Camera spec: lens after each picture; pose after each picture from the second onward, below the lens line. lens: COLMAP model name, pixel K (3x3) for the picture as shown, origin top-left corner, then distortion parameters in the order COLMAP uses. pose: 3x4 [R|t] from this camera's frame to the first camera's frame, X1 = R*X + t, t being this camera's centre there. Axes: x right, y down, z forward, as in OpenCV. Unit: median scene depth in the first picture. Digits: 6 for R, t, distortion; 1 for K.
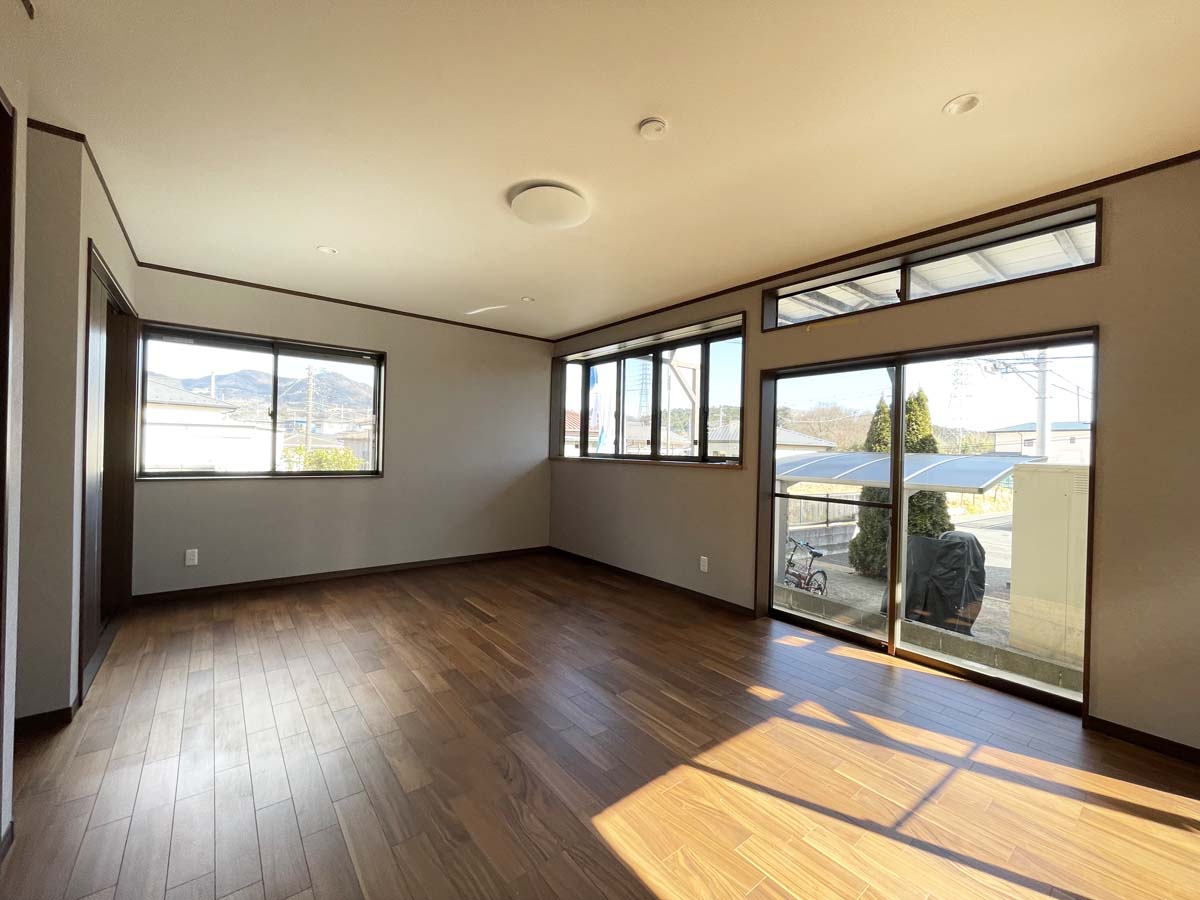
lens RADIAL K [[484.1, 0, 600.8], [0, 484.1, 447.9], [0, 0, 1]] dist [-0.000788, -0.000468]
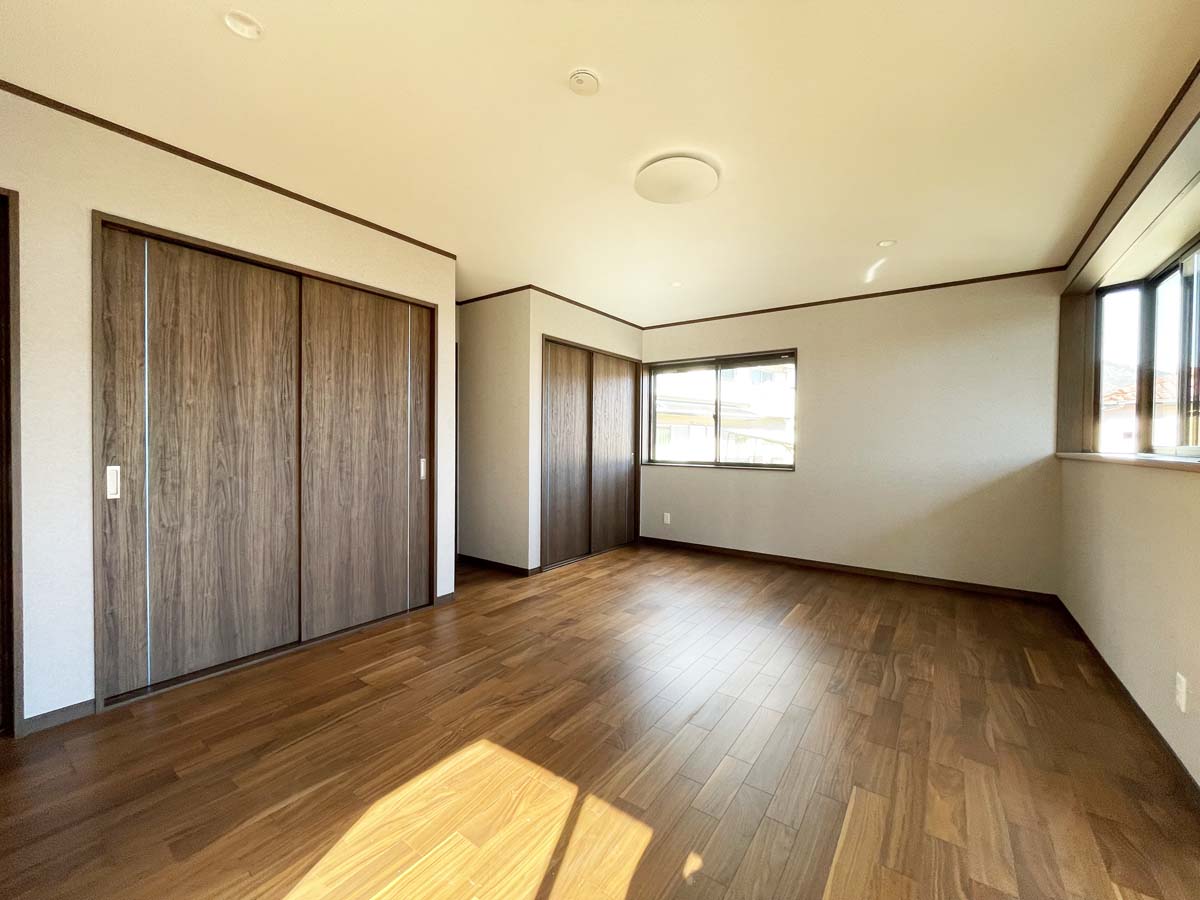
lens RADIAL K [[484.1, 0, 600.4], [0, 484.1, 452.1], [0, 0, 1]] dist [-0.000788, -0.000468]
pose [[0.273196, -0.000021, -0.961958, 0.509738], [0.001953, 0.999998, 0.000532, 0.022750], [0.961956, -0.002024, 0.273195, 0.396510]]
